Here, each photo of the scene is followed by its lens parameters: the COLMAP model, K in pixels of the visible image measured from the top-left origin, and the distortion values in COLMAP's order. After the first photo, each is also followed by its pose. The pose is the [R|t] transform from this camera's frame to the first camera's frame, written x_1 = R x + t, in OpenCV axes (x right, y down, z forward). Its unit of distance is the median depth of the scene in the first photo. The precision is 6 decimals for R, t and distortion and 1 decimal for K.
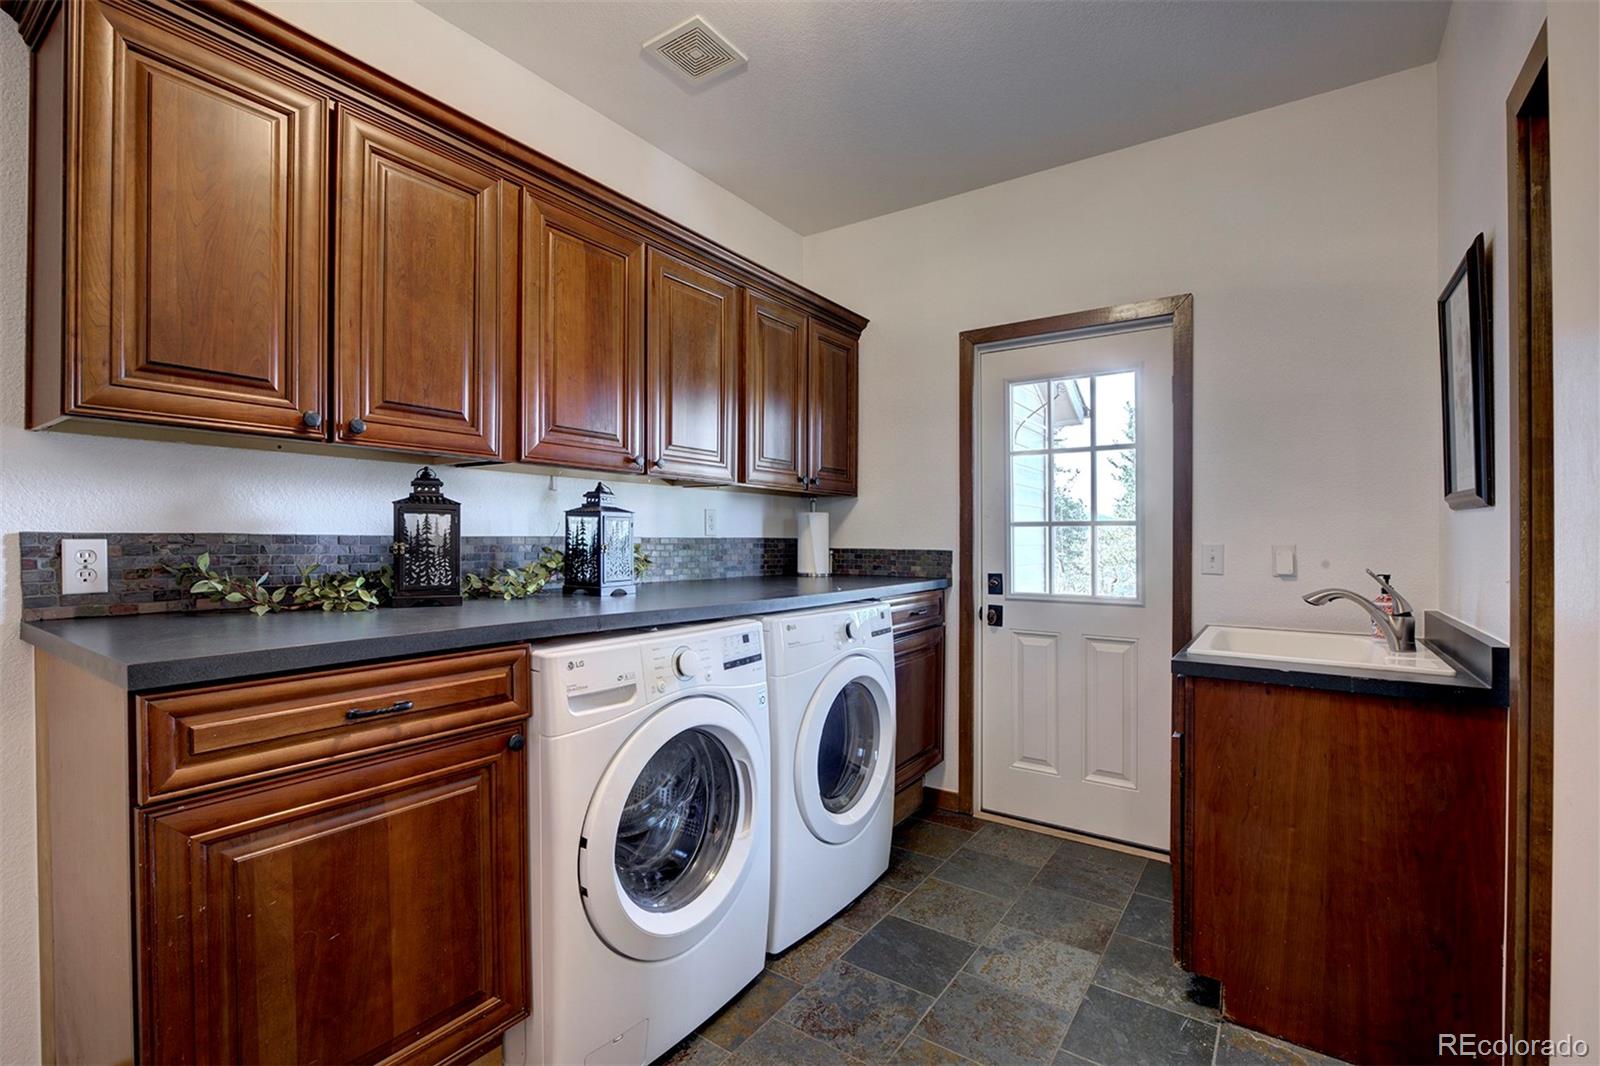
lens RADIAL K [[710.7, 0, 800.0], [0, 710.7, 533.0], [0, 0, 1]] dist [-0.014825, 0.000119]
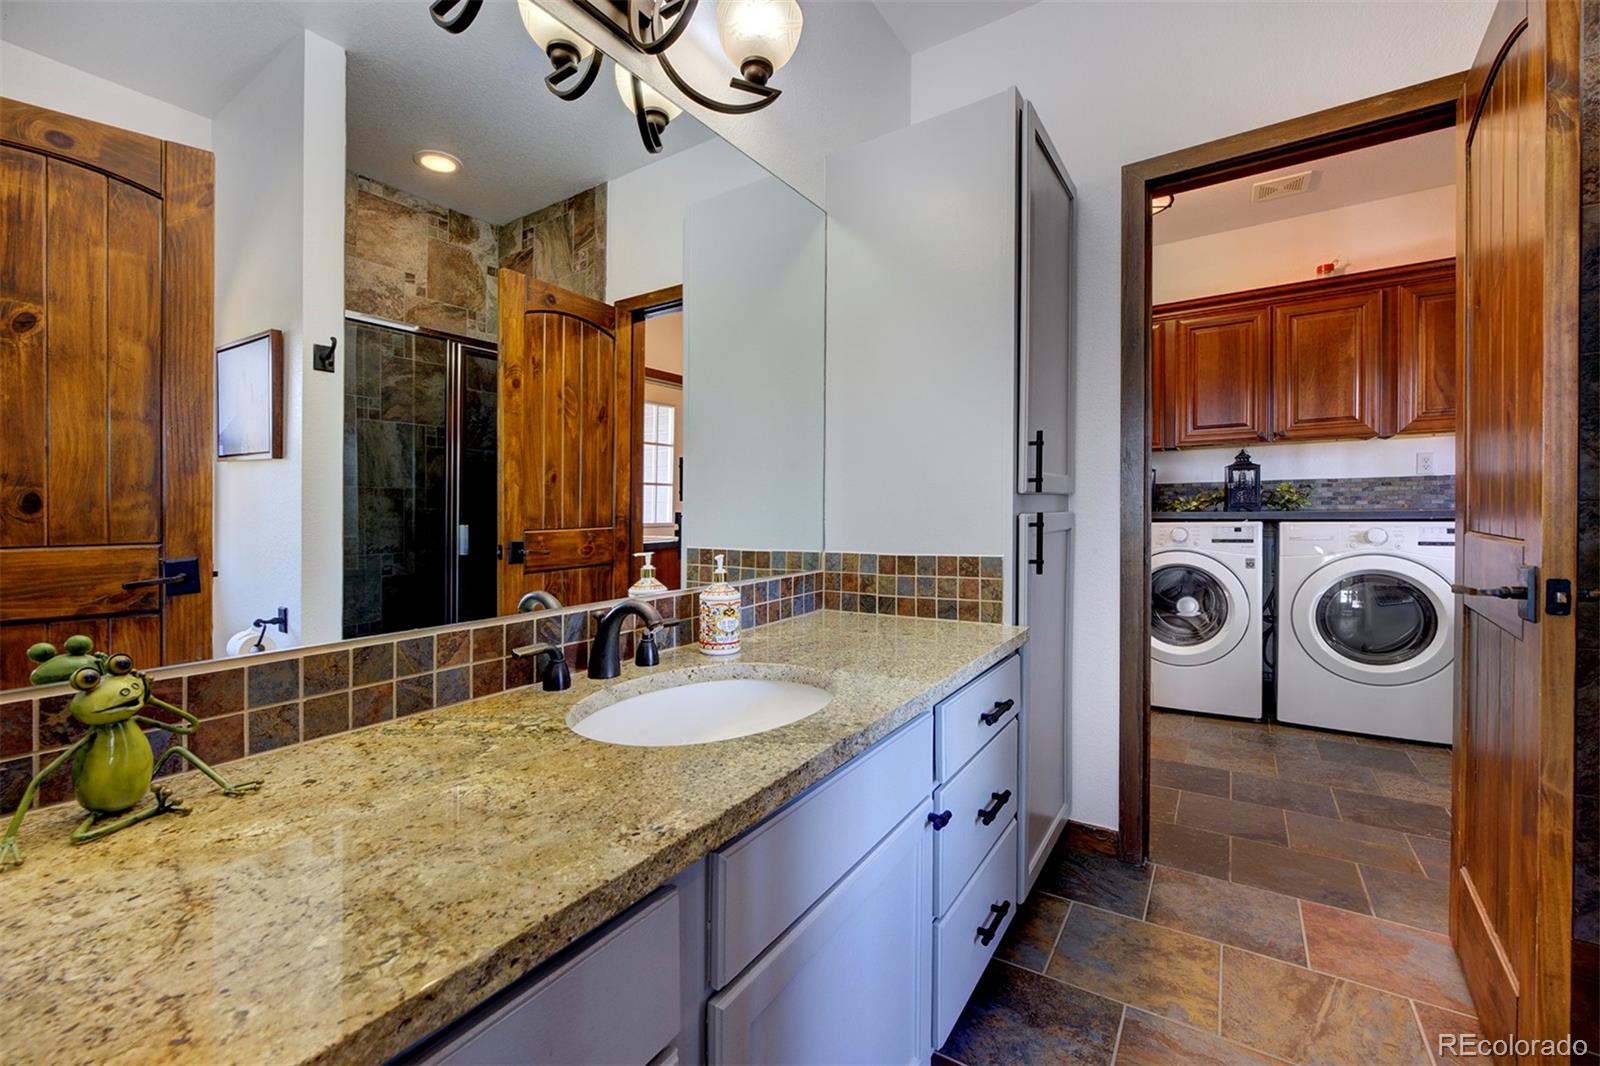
lens RADIAL K [[658.4, 0, 801.2], [0, 658.4, 507.2], [0, 0, 1]] dist [0.000640, 0.000063]
pose [[0.013537, 0.000067, -0.999908, 1.145516], [0.018296, 0.999833, 0.000314, 0.045979], [0.999741, -0.018299, 0.013534, -0.129652]]
